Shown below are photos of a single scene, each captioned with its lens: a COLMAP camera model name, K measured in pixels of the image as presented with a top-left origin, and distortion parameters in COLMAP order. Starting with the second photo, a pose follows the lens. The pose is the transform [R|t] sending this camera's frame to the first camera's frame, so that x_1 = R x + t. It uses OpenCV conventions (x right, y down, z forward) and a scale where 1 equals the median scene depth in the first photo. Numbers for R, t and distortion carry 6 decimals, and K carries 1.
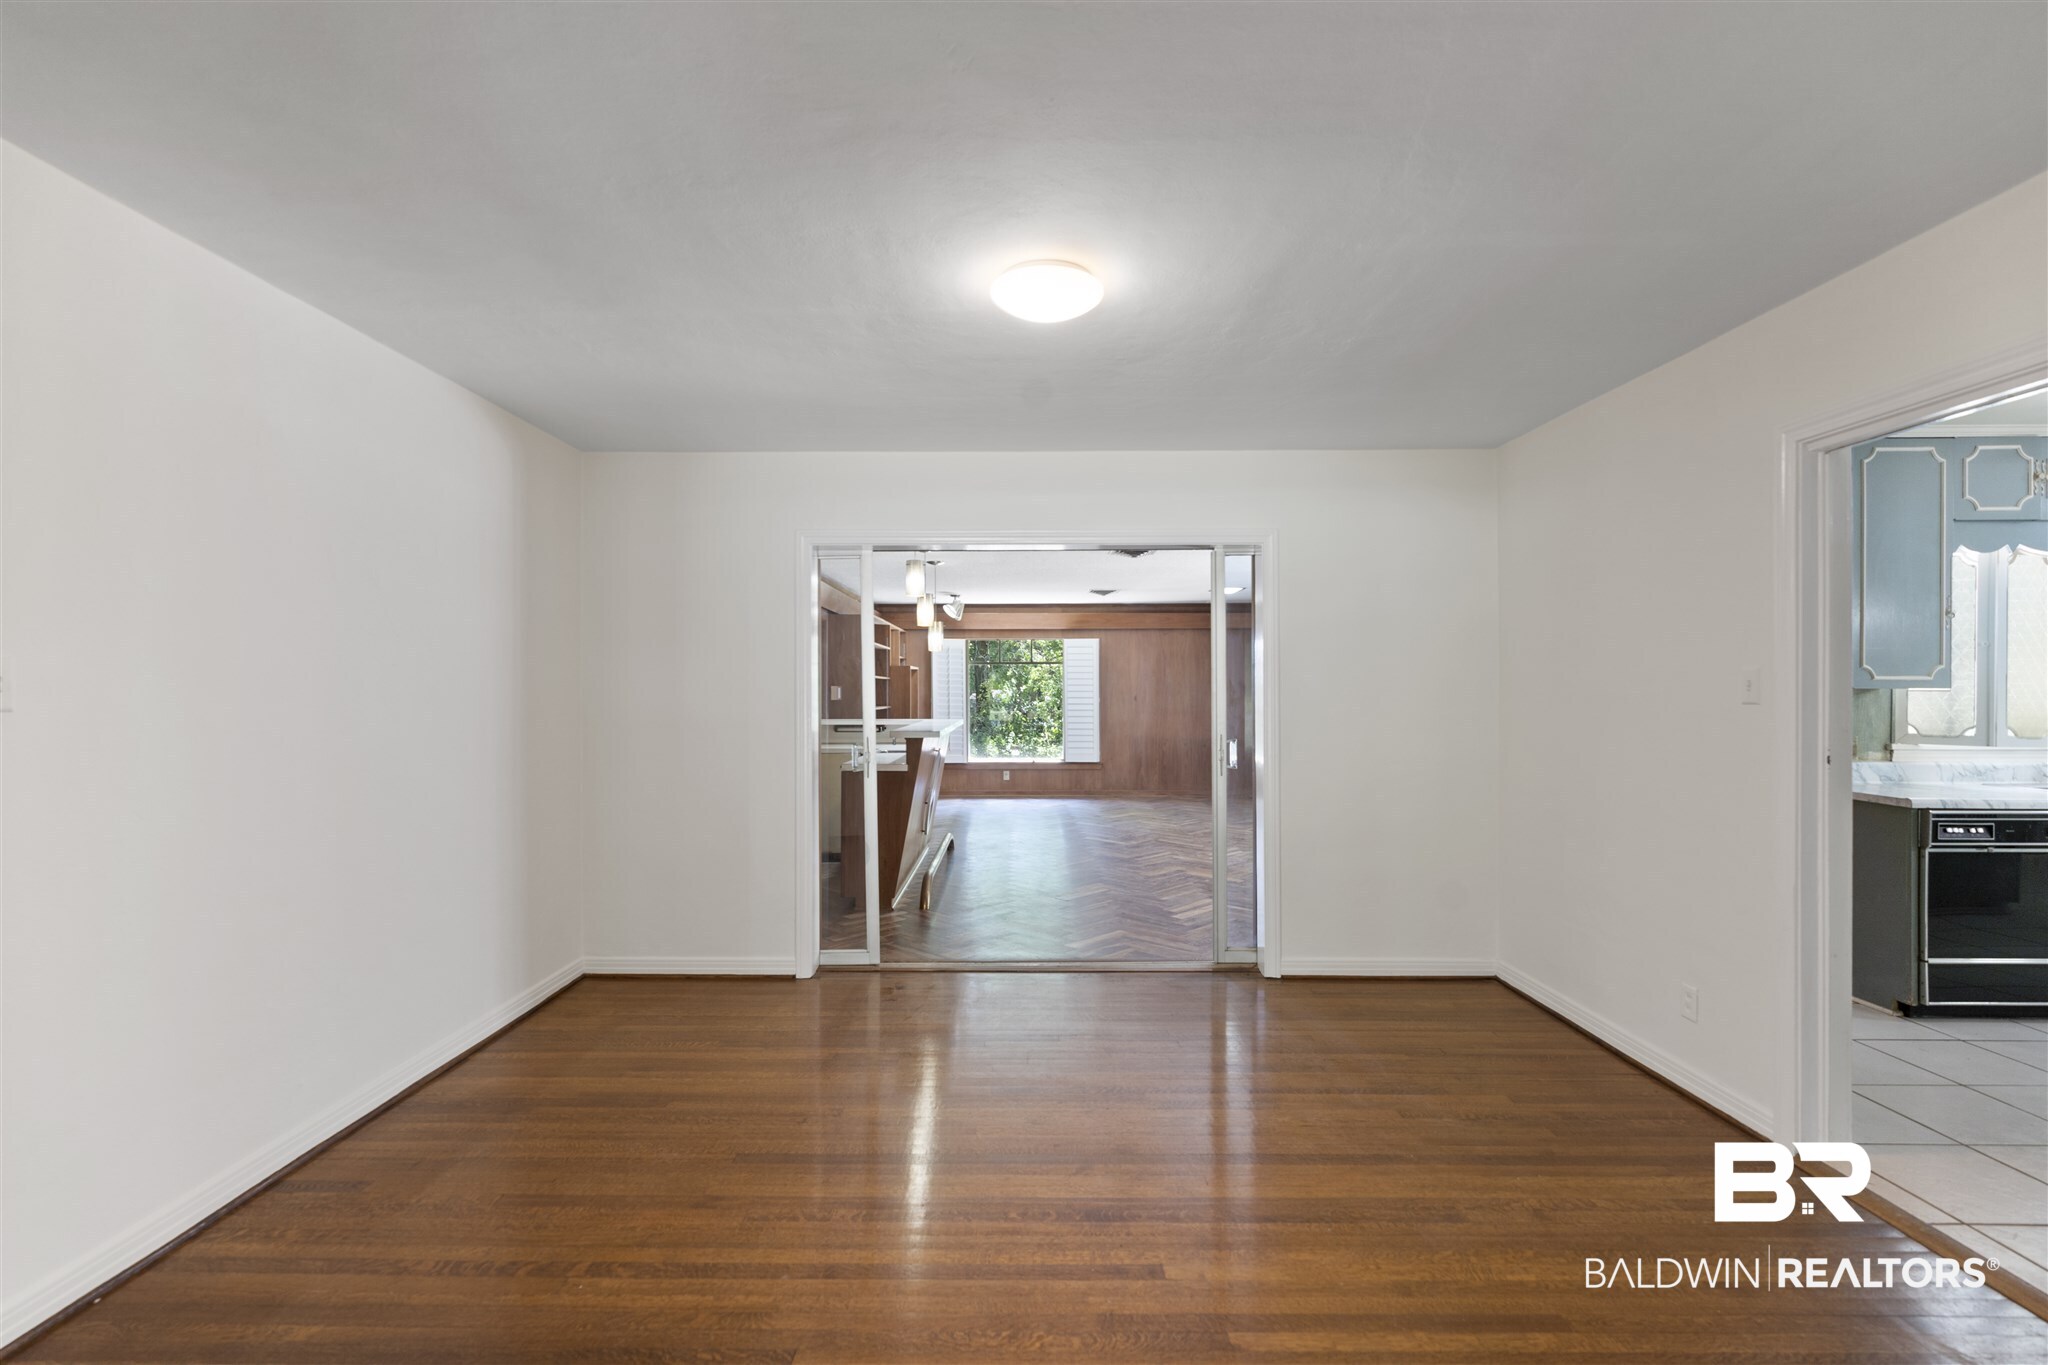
lens RADIAL K [[920.1, 0, 1007.1], [0, 920.1, 688.1], [0, 0, 1]] dist [-0.003640, 0.001041]
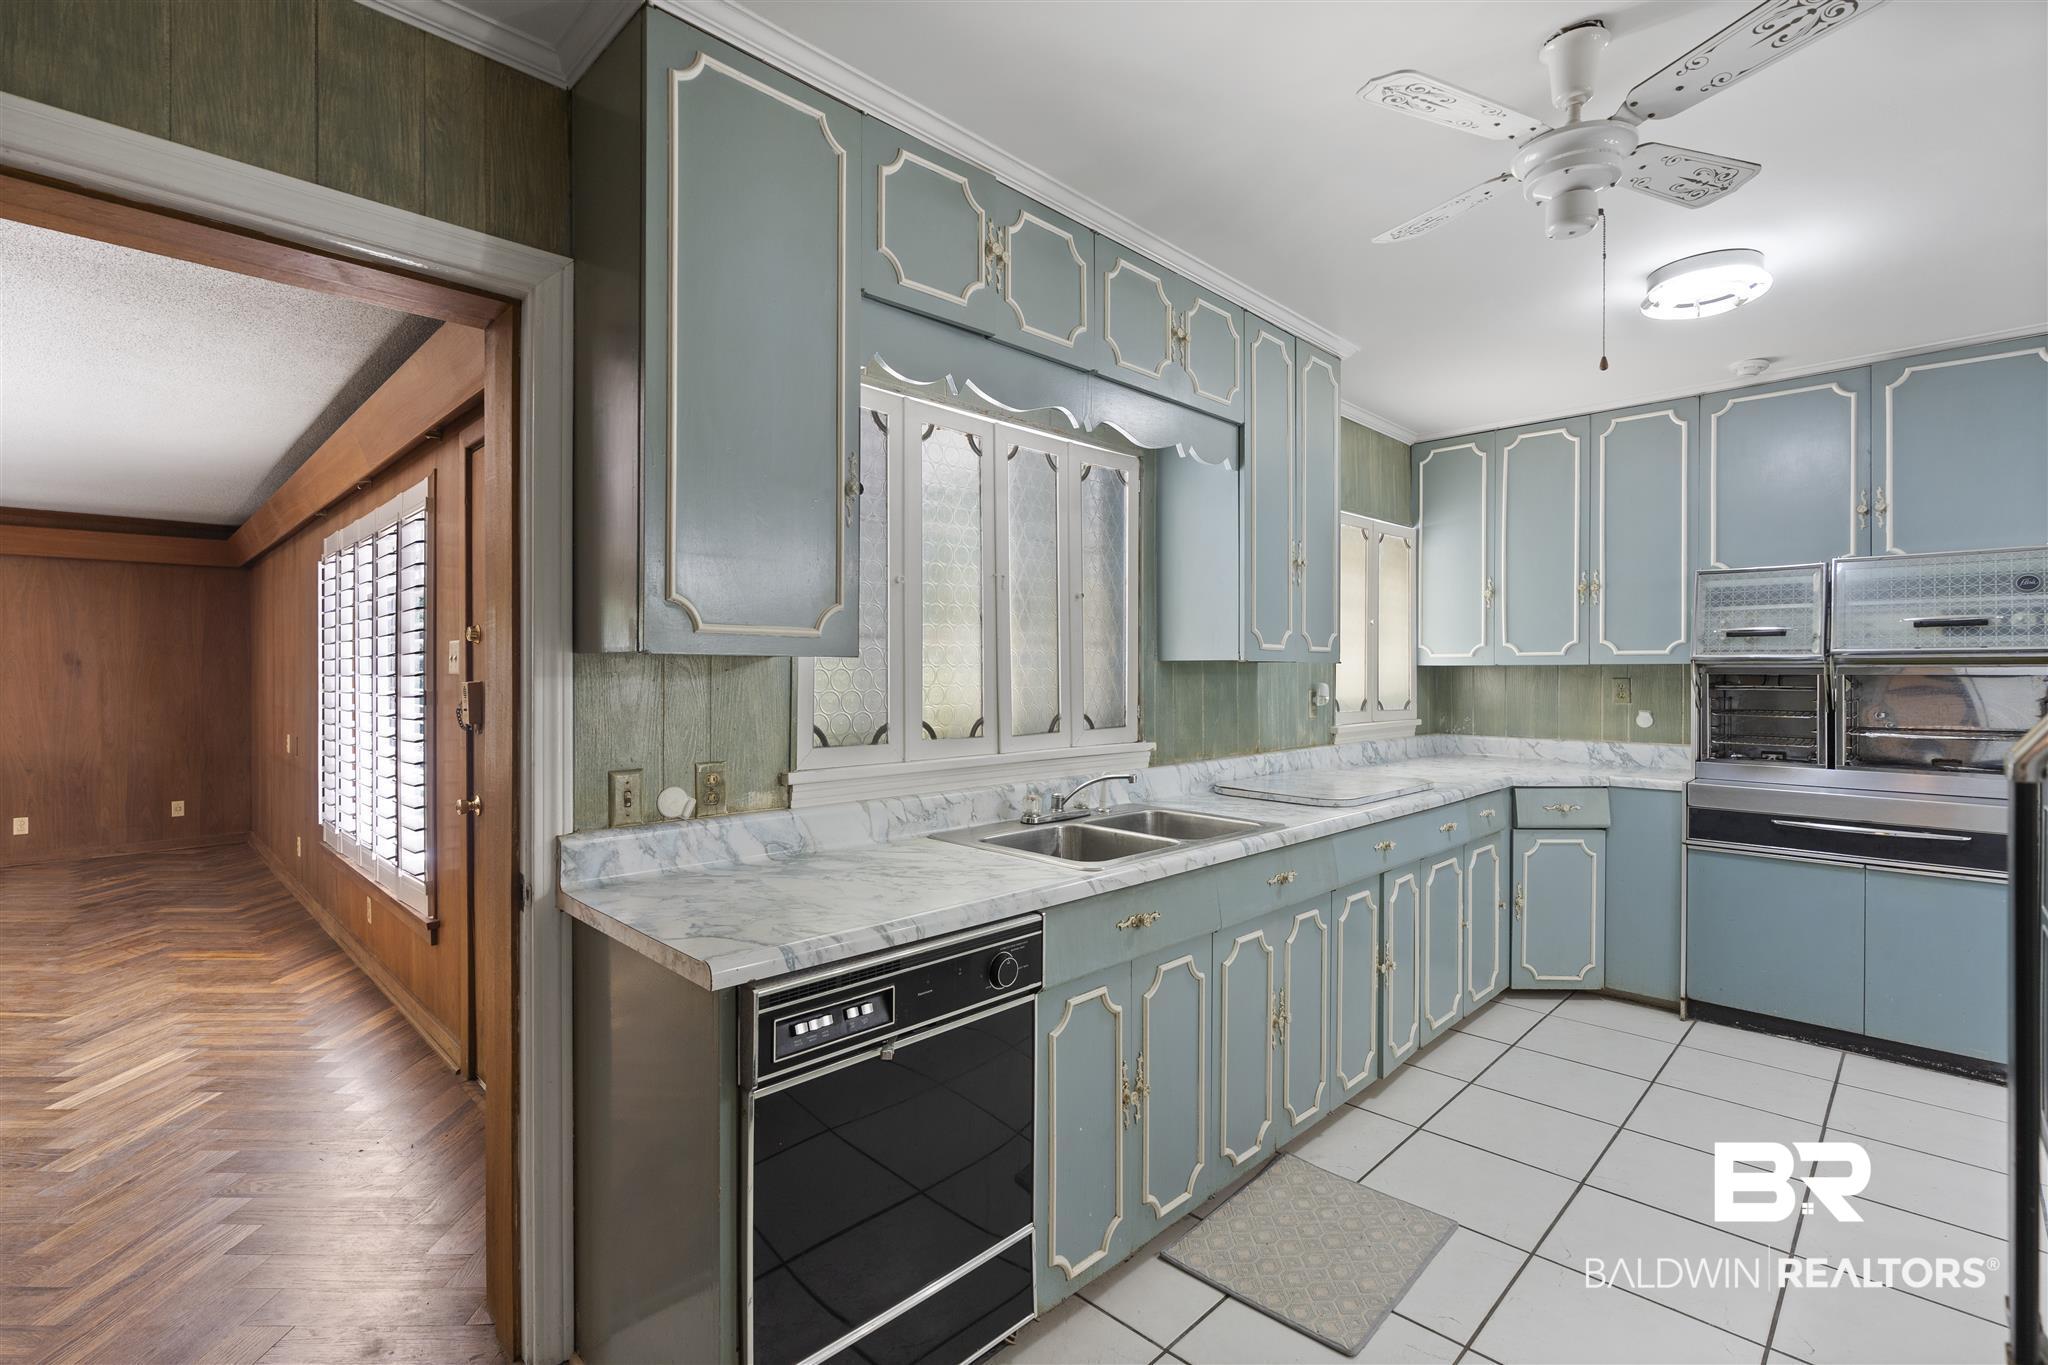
lens RADIAL K [[920.1, 0, 1025.9], [0, 920.1, 679.1], [0, 0, 1]] dist [-0.003640, 0.001041]
pose [[0.695385, -0.012328, 0.718532, 0.756898], [0.005235, 0.999913, 0.012090, 0.007056], [-0.718619, -0.004646, 0.695389, 0.619370]]
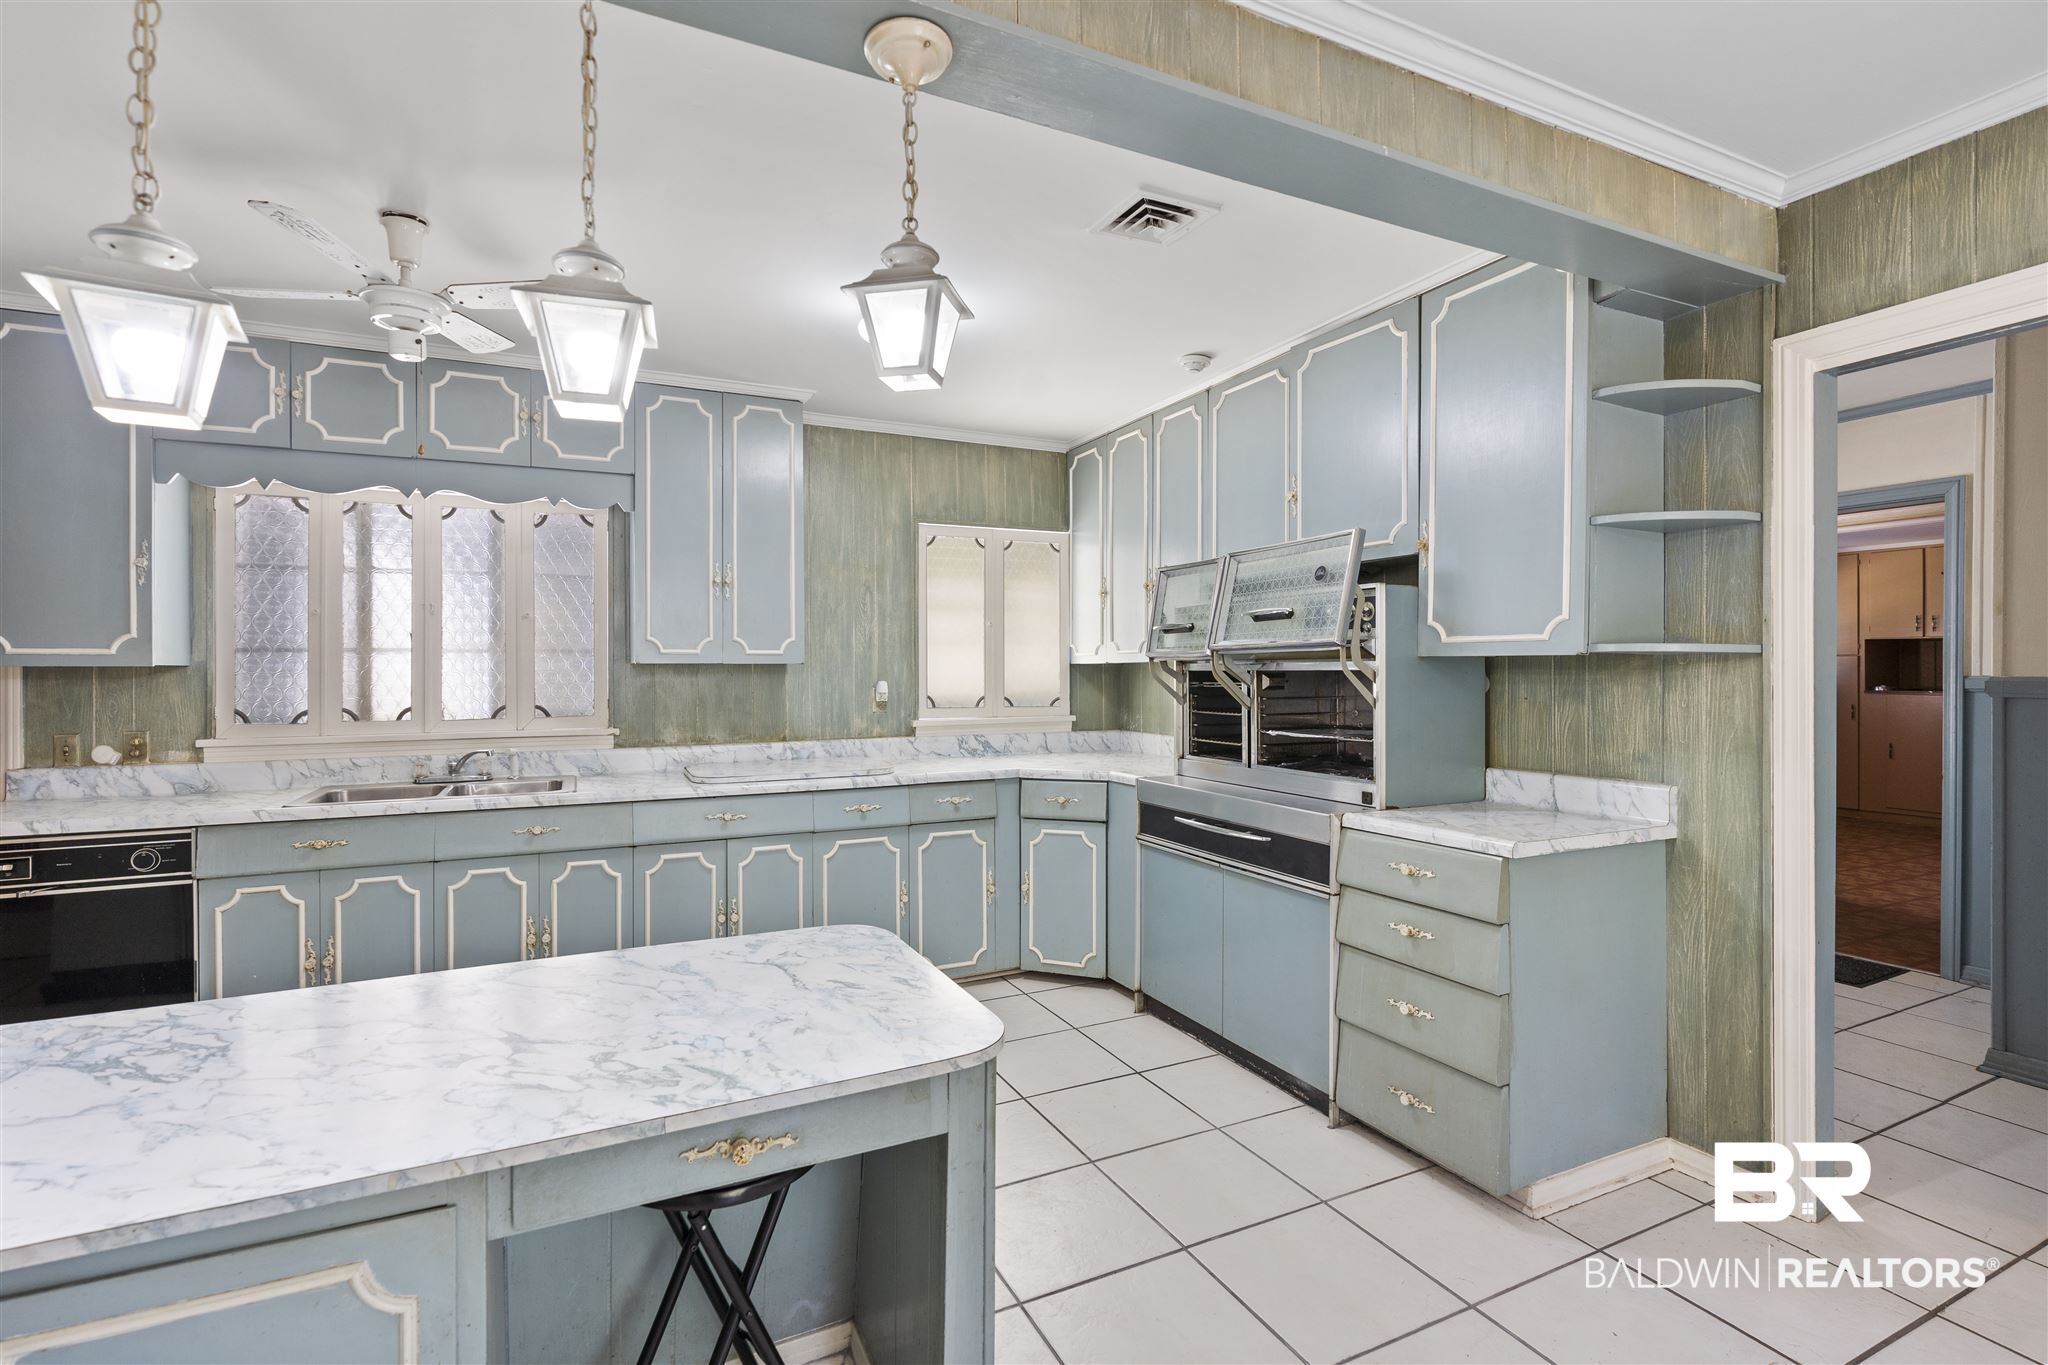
lens RADIAL K [[920.1, 0, 1013.4], [0, 920.1, 677.5], [0, 0, 1]] dist [-0.003640, 0.001041]
pose [[0.896093, -0.014977, 0.443614, 1.317150], [0.013514, 0.999888, 0.006460, 0.015171], [-0.443661, 0.000206, 0.896195, 0.037173]]
